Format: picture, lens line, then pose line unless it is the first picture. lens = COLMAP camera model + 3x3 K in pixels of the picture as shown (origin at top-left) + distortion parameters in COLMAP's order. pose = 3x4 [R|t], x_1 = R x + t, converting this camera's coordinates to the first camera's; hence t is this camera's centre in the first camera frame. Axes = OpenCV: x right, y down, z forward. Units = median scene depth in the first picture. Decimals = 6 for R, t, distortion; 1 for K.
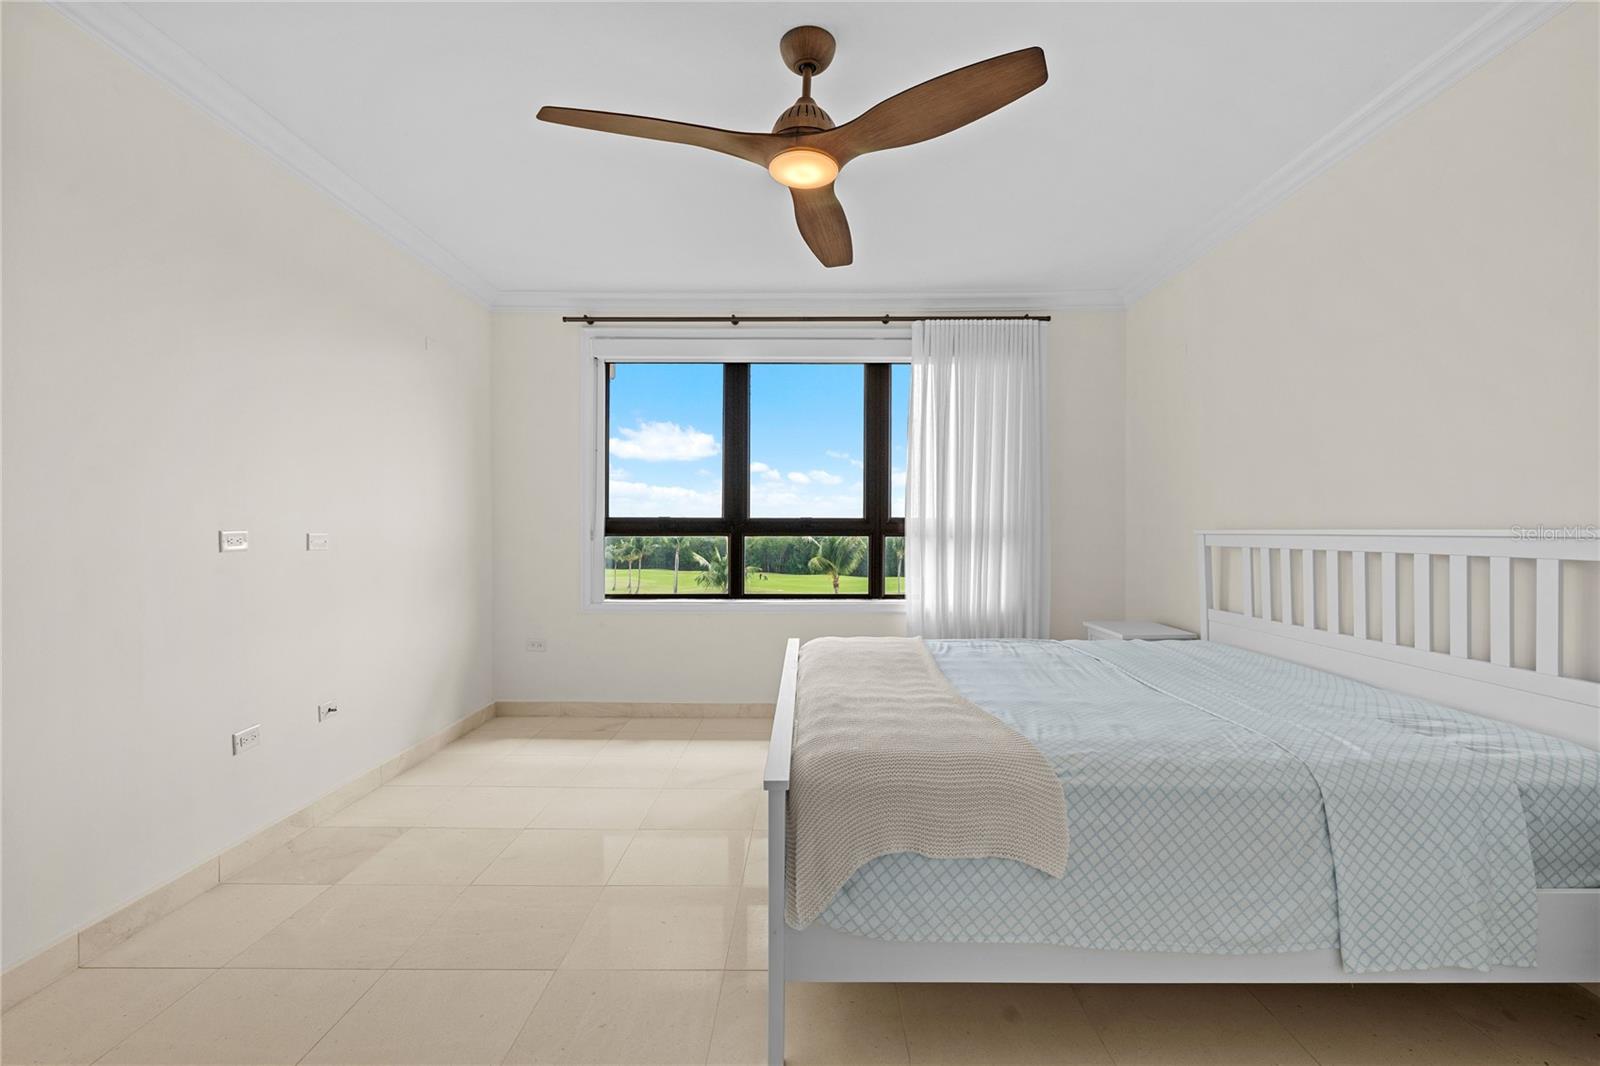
lens RADIAL K [[707.0, 0, 815.8], [0, 707.0, 538.2], [0, 0, 1]] dist [-0.001457, -0.001504]
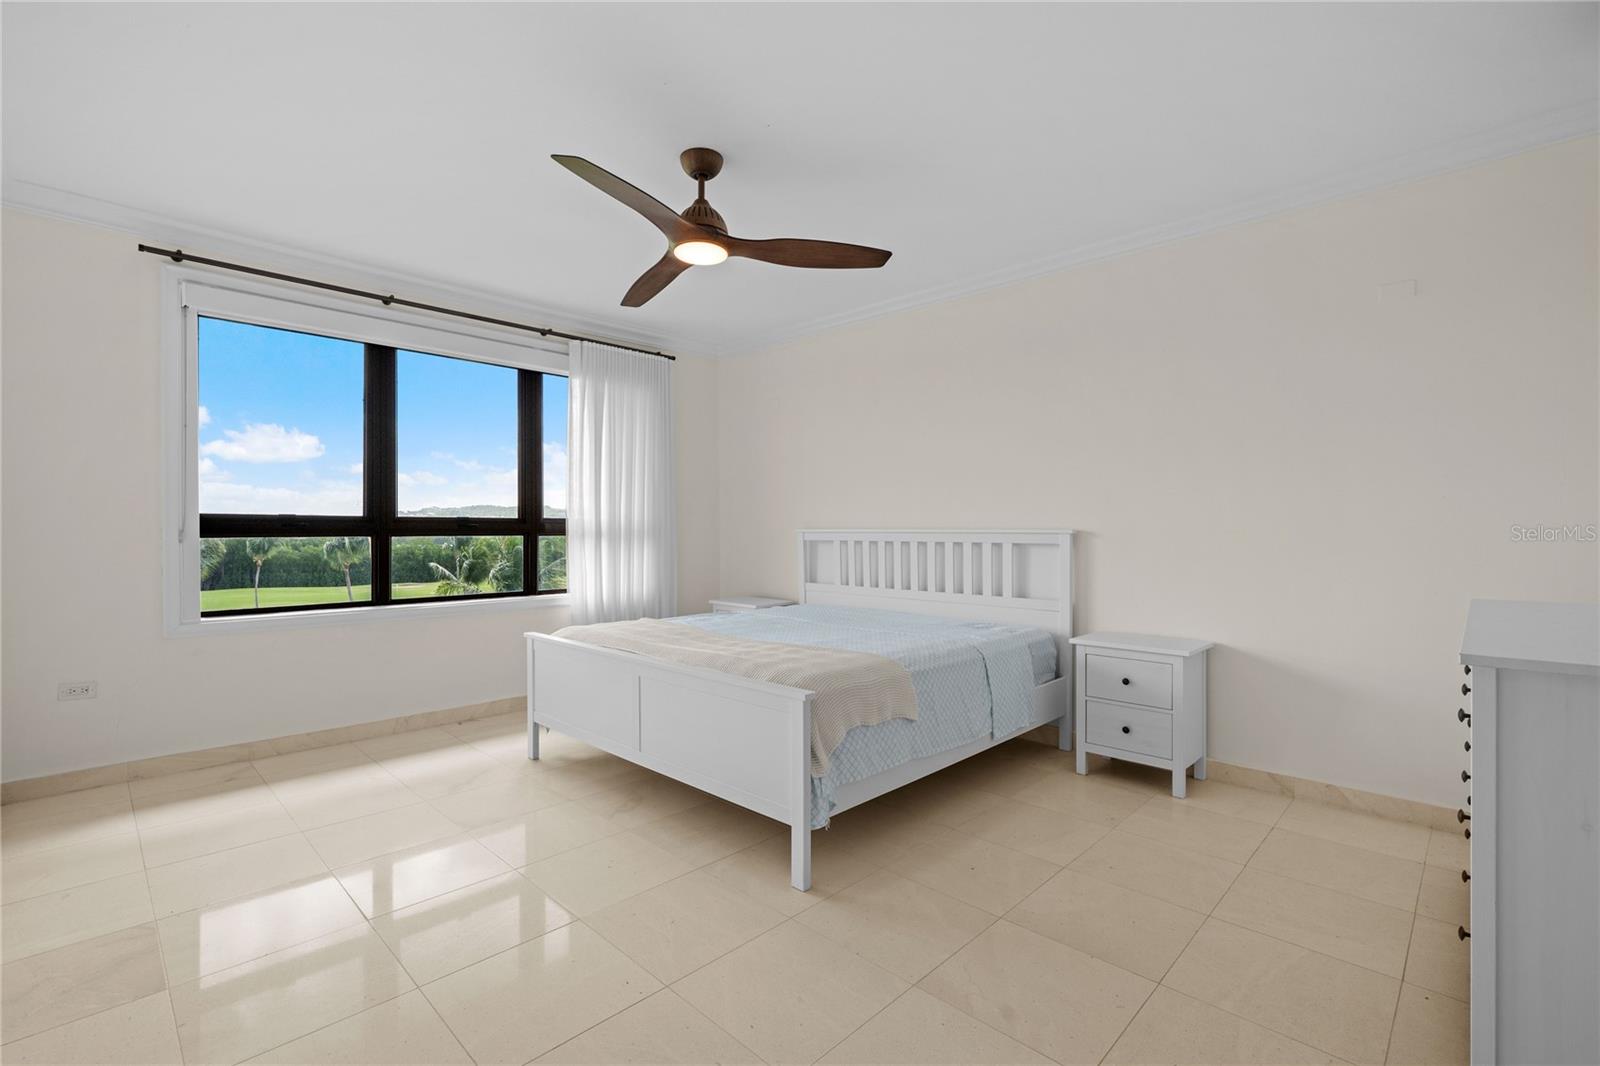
lens RADIAL K [[707.0, 0, 797.6], [0, 707.0, 538.1], [0, 0, 1]] dist [-0.001457, -0.001504]
pose [[0.697372, -0.009519, 0.716646, -0.403083], [0.008554, 0.999951, 0.004958, -0.000512], [-0.716658, 0.002673, 0.697419, -0.016386]]
